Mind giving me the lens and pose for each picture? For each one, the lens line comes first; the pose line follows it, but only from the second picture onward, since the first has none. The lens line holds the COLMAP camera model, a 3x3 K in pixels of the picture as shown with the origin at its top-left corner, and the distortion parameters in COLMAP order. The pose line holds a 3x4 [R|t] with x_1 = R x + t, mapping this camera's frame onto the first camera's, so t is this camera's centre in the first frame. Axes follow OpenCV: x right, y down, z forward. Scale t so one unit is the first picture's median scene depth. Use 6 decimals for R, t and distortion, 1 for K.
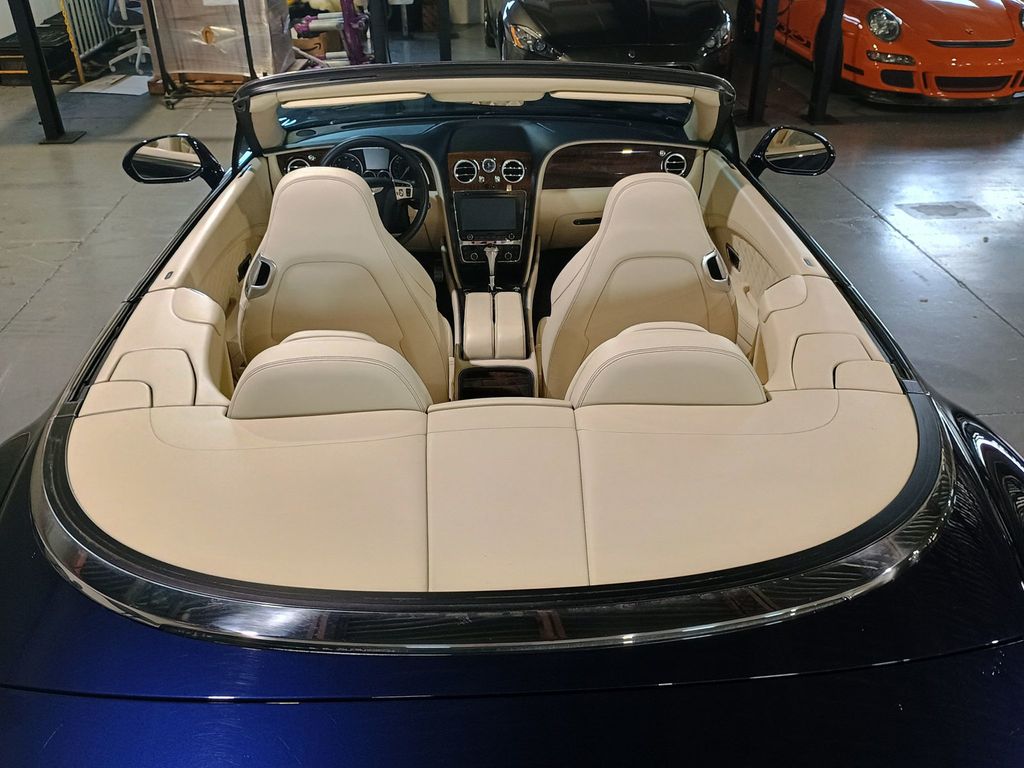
lens RADIAL K [[891.0, 0, 538.2], [0, 891.0, 373.3], [0, 0, 1]] dist [0.049827, -0.069545]
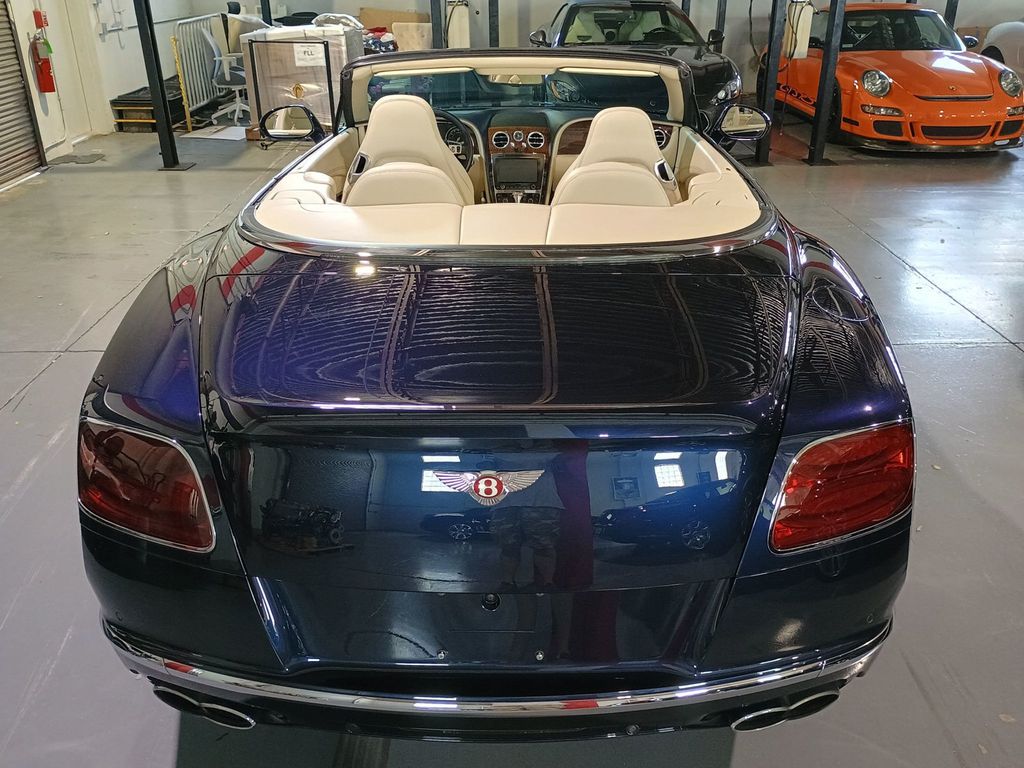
lens RADIAL K [[891.0, 0, 538.0], [0, 891.0, 374.4], [0, 0, 1]] dist [0.049827, -0.069545]
pose [[0.998249, 0.022053, -0.054888, 0.024049], [-0.027344, 0.994851, -0.097592, 0.109070], [0.052453, 0.098922, 0.993712, -0.130834]]
